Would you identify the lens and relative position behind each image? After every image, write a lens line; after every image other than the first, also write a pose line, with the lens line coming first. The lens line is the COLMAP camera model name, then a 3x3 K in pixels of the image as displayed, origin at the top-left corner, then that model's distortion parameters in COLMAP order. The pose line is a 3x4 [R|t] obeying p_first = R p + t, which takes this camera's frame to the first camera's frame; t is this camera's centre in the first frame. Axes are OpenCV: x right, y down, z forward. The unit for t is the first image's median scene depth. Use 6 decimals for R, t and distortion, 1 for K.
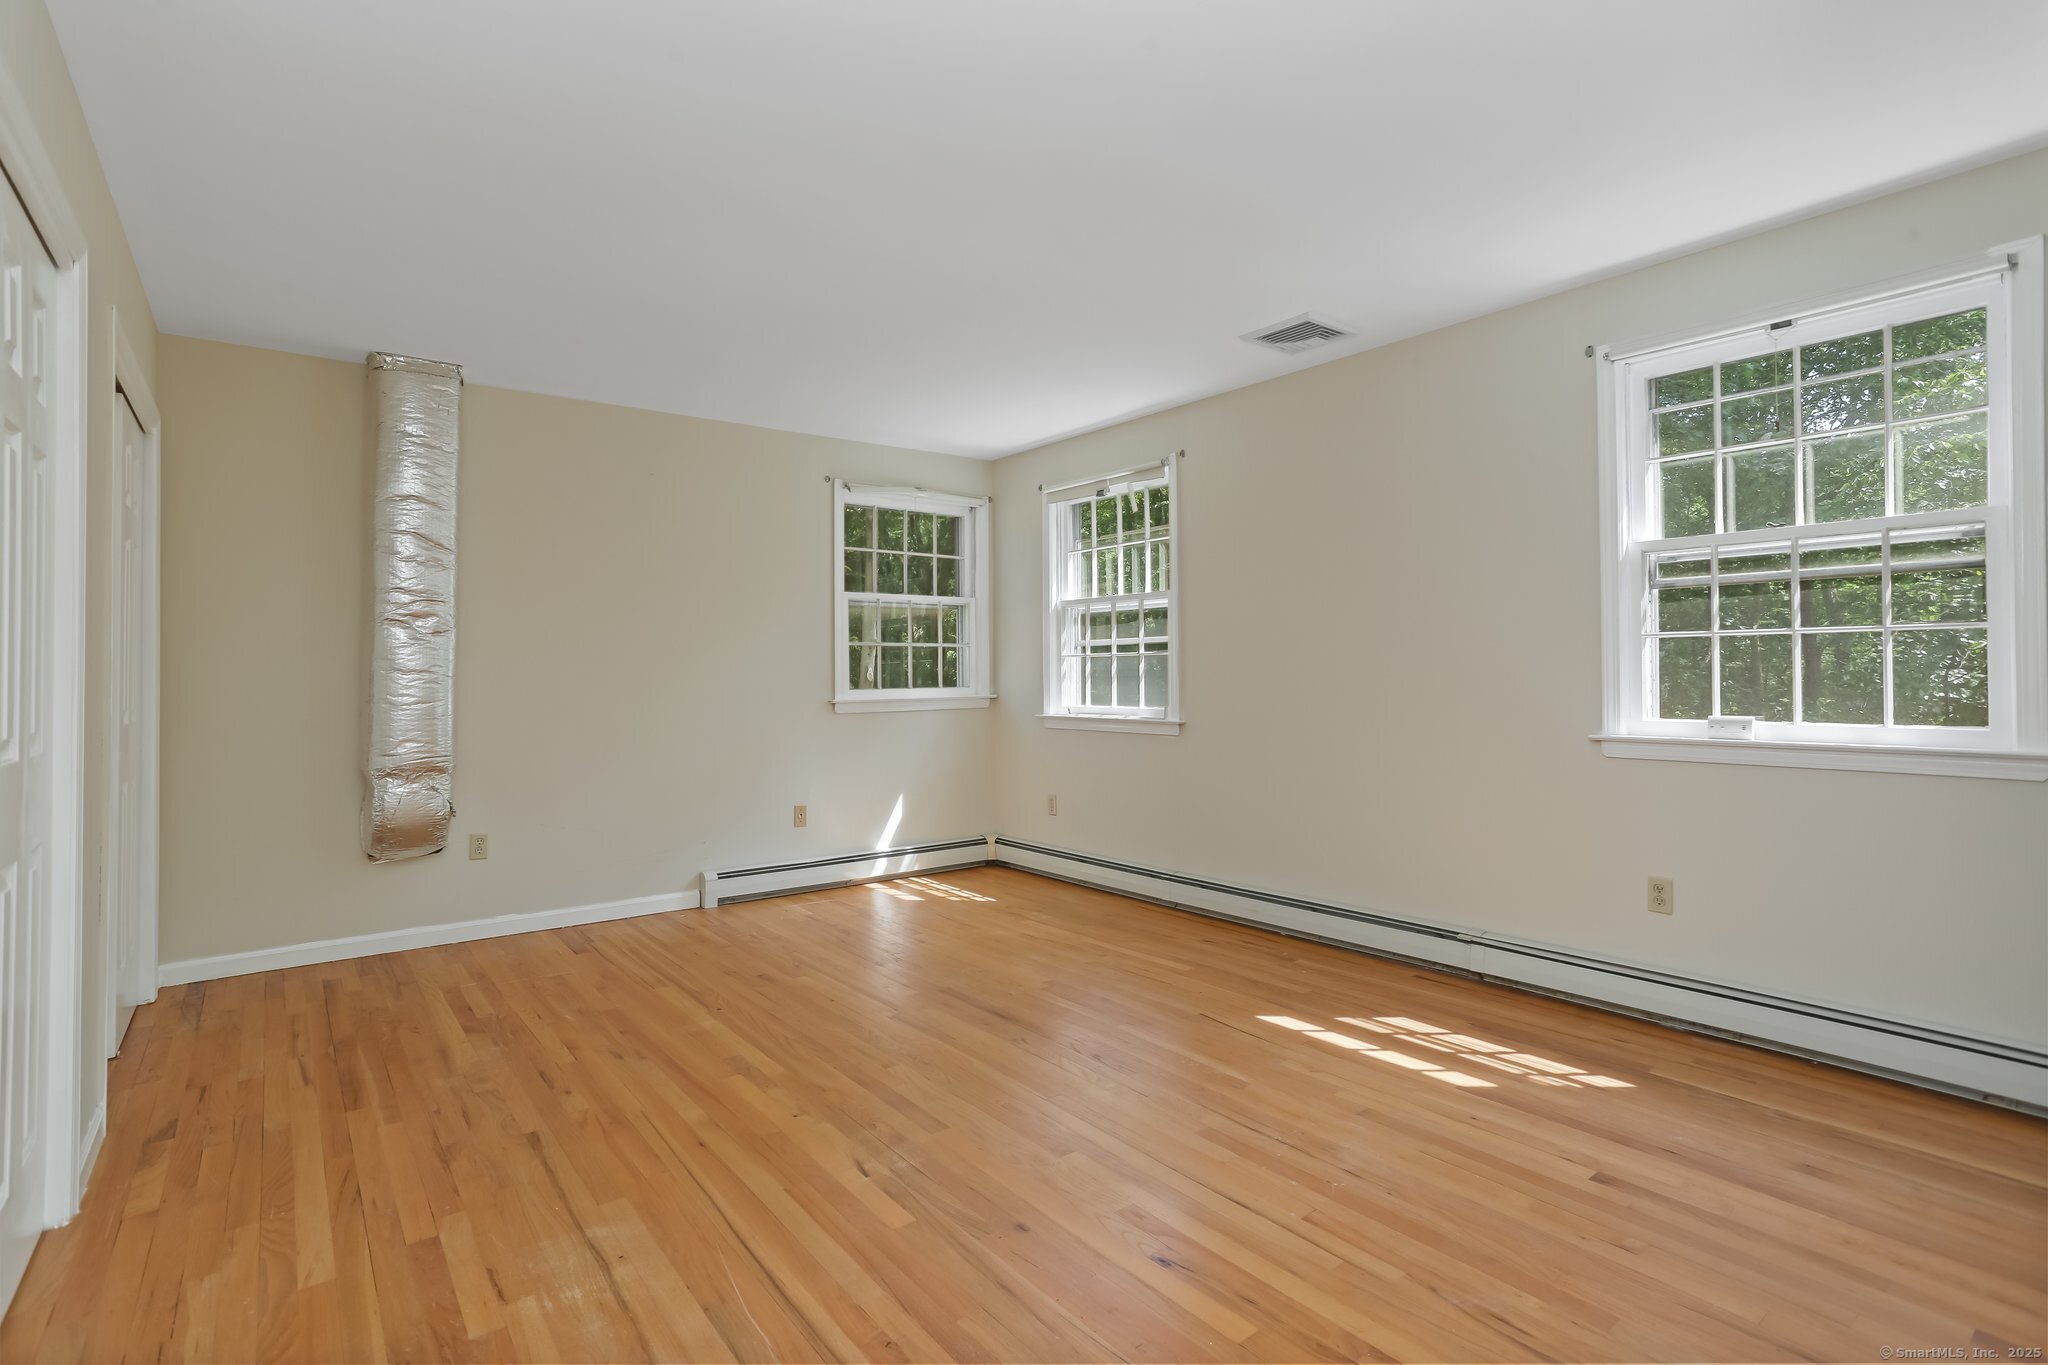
lens RADIAL K [[989.4, 0, 1032.5], [0, 989.4, 671.7], [0, 0, 1]] dist [-0.041488, 0.017713]
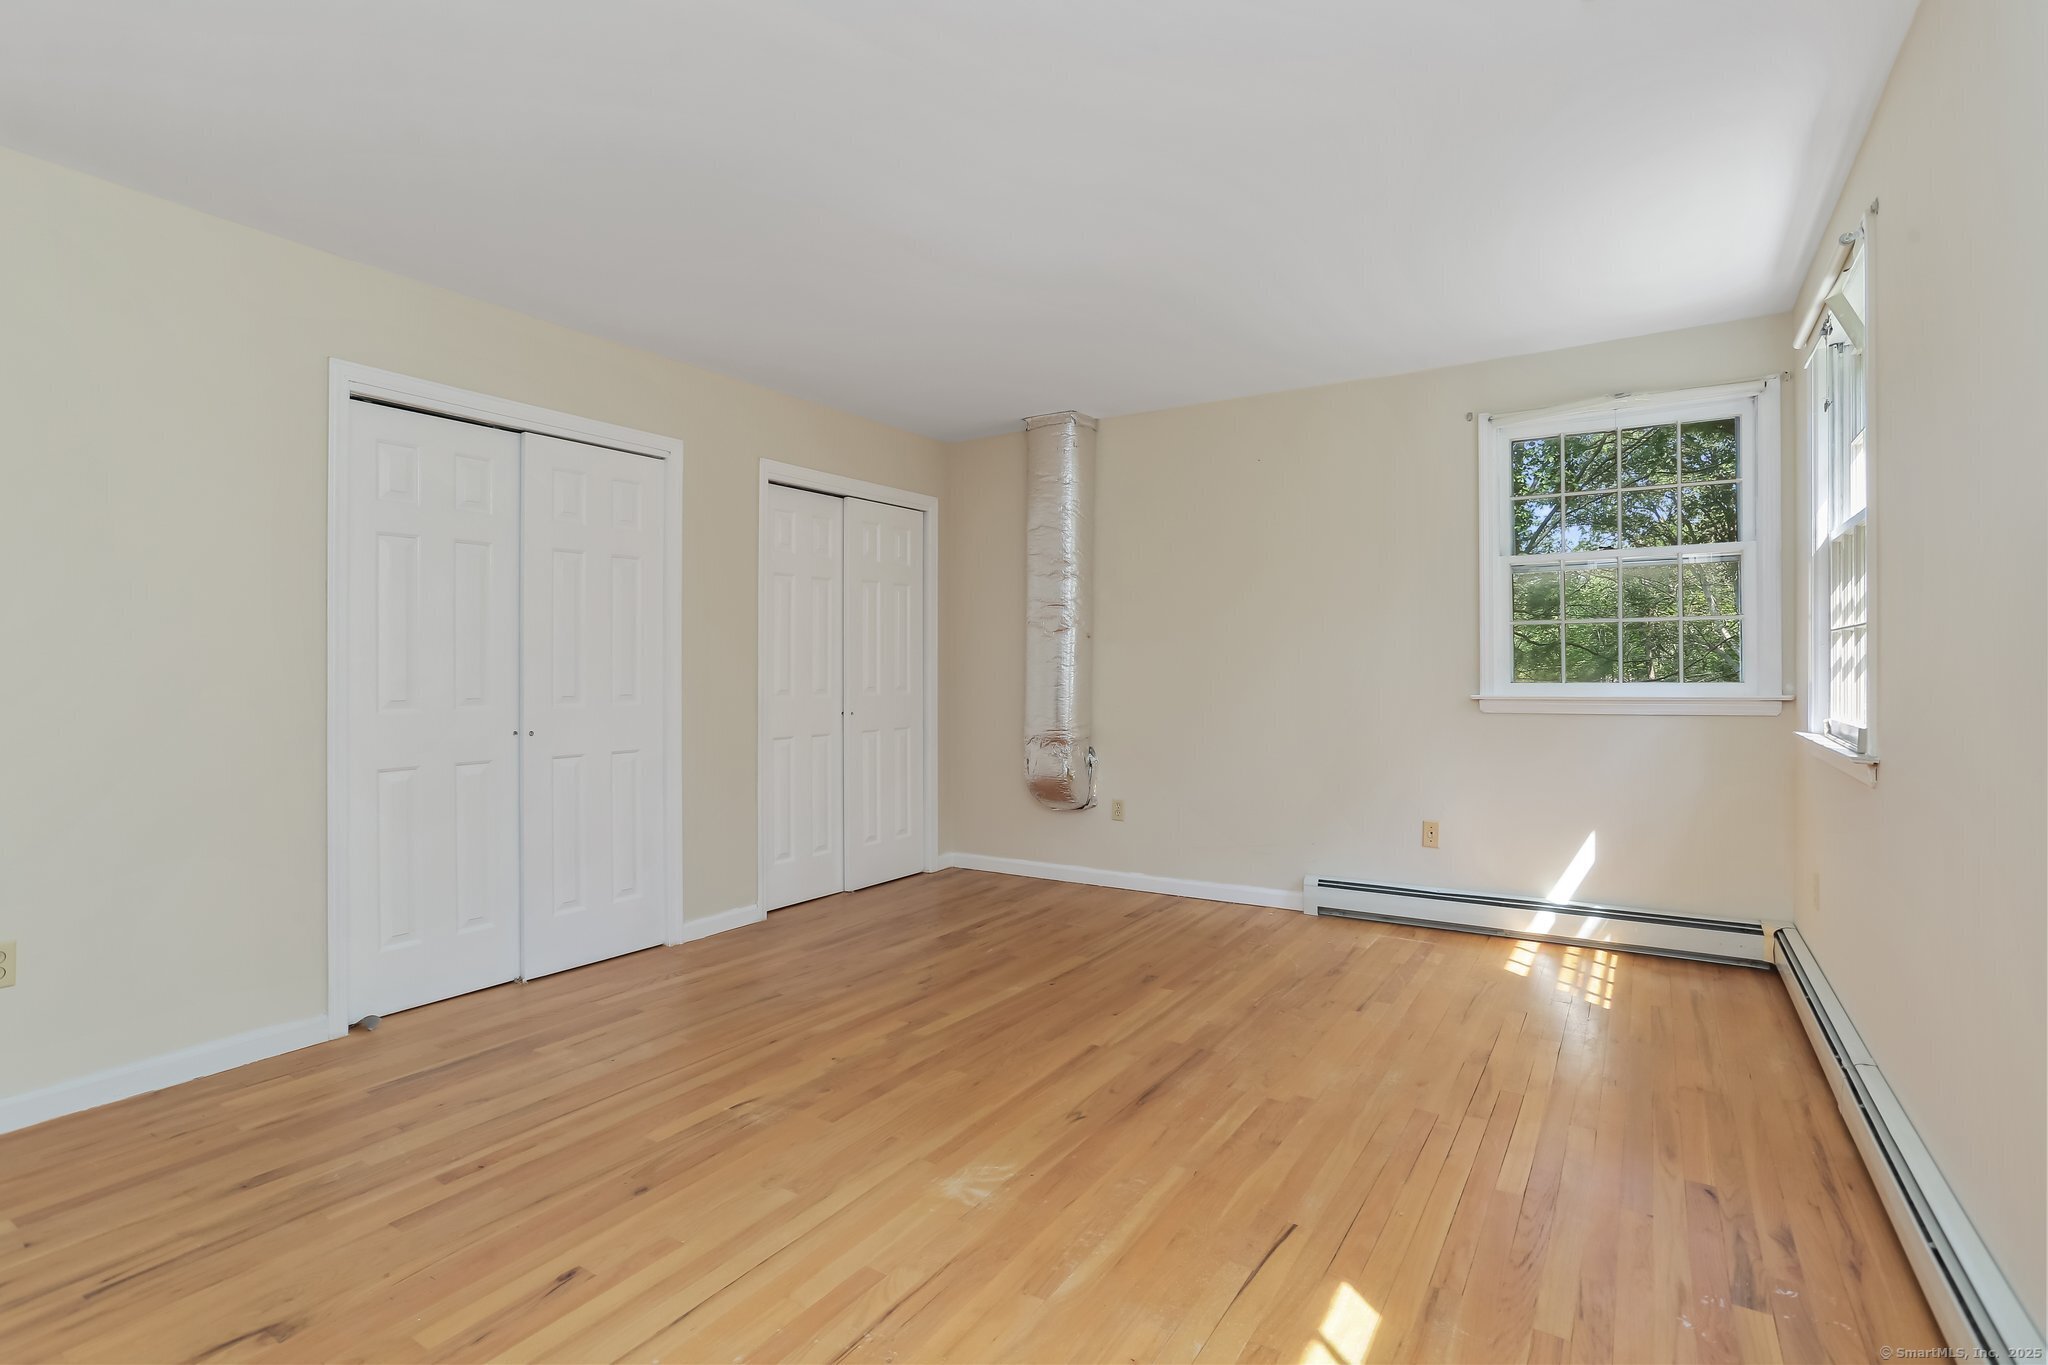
lens RADIAL K [[989.4, 0, 1013.4], [0, 989.4, 660.7], [0, 0, 1]] dist [-0.041488, 0.017713]
pose [[0.307963, -0.005476, -0.951382, 0.583215], [0.008681, 0.999958, -0.002946, -0.000200], [0.951359, -0.007352, 0.307998, 0.551356]]
